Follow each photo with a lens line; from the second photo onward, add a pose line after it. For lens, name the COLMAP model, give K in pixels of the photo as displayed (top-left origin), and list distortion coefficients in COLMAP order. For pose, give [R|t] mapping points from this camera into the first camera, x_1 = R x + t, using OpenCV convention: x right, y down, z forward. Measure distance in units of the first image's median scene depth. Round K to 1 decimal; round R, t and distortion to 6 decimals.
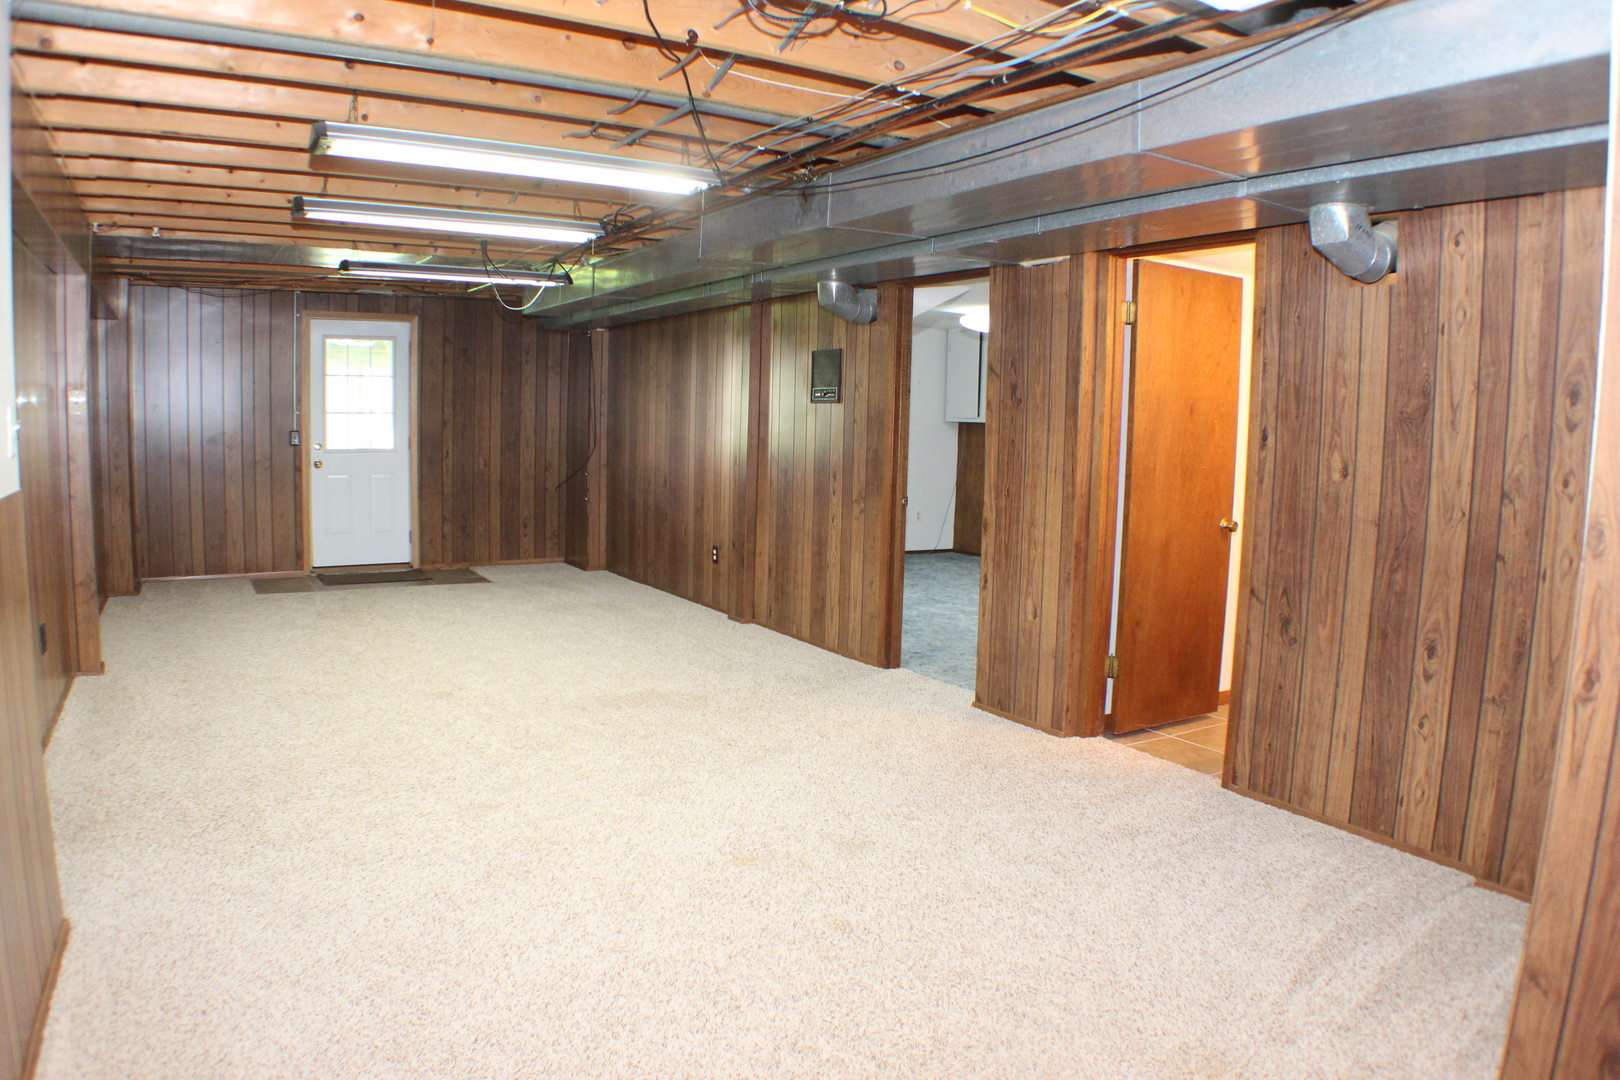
lens RADIAL K [[1057.4, 0, 807.9], [0, 1057.4, 563.2], [0, 0, 1]] dist [-0.214579, 0.080334]
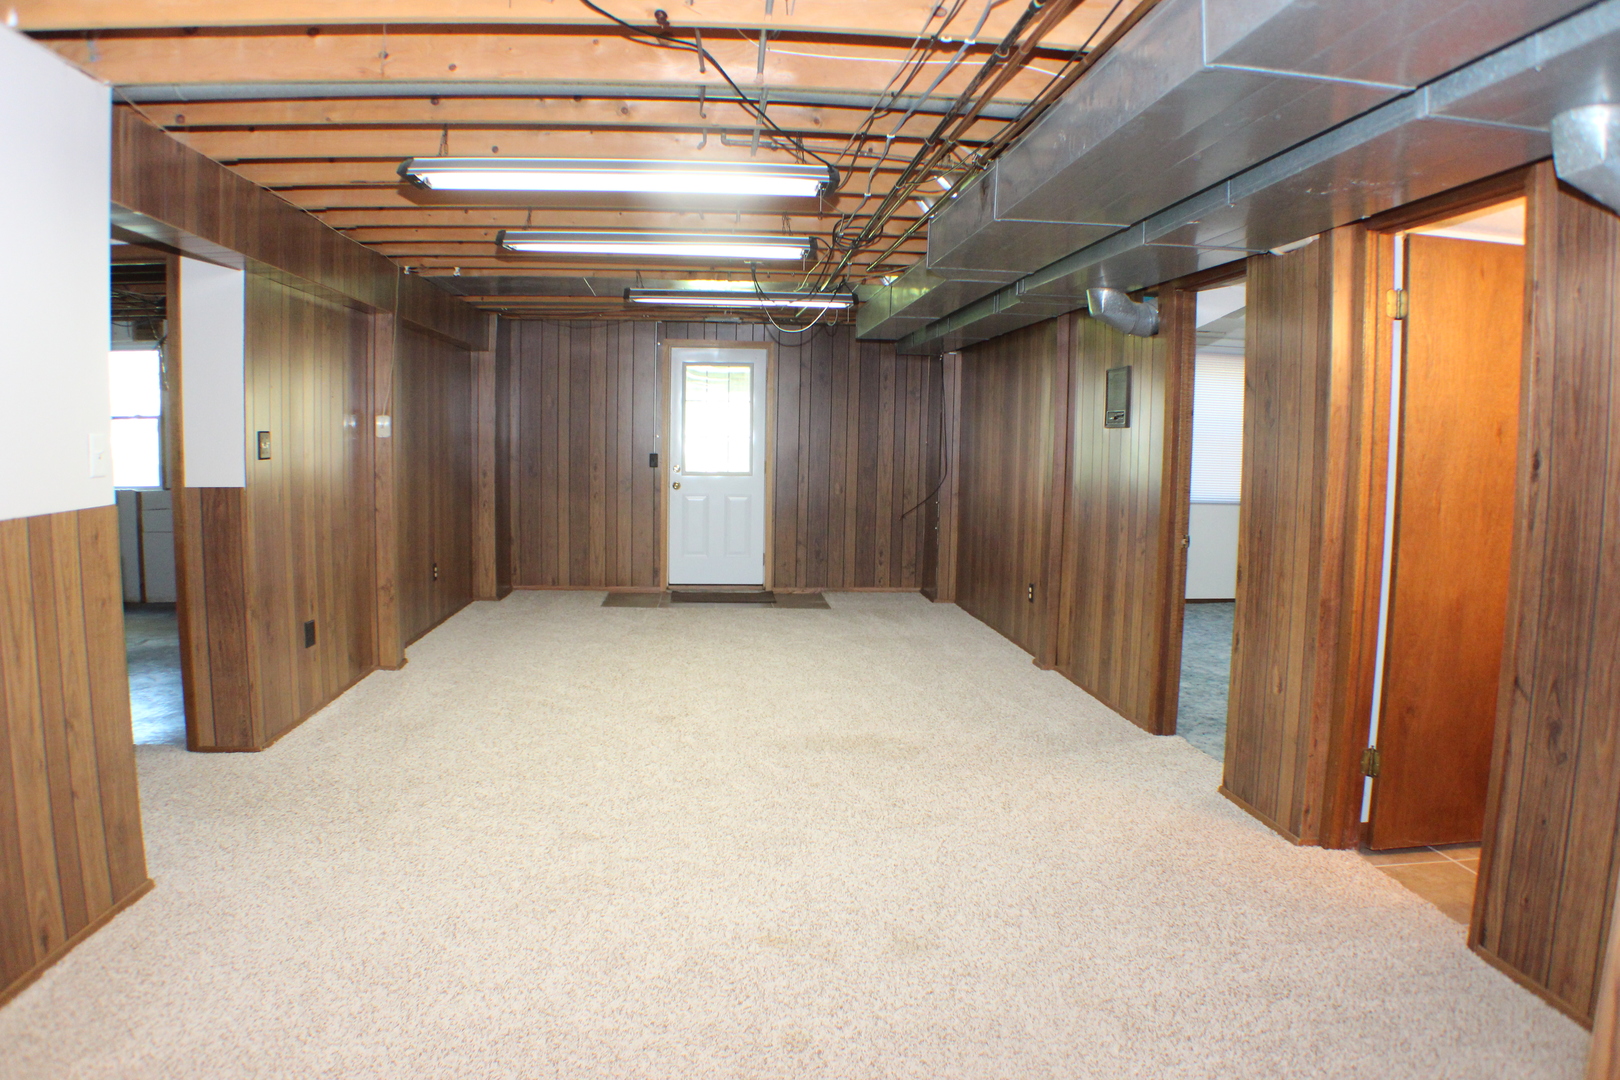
lens RADIAL K [[1057.4, 0, 807.9], [0, 1057.4, 563.2], [0, 0, 1]] dist [-0.214579, 0.080334]
pose [[0.900817, 0.039552, -0.432394, 0.225176], [-0.051864, 0.998514, -0.016714, -0.014388], [0.431090, 0.037482, 0.901530, 0.146748]]
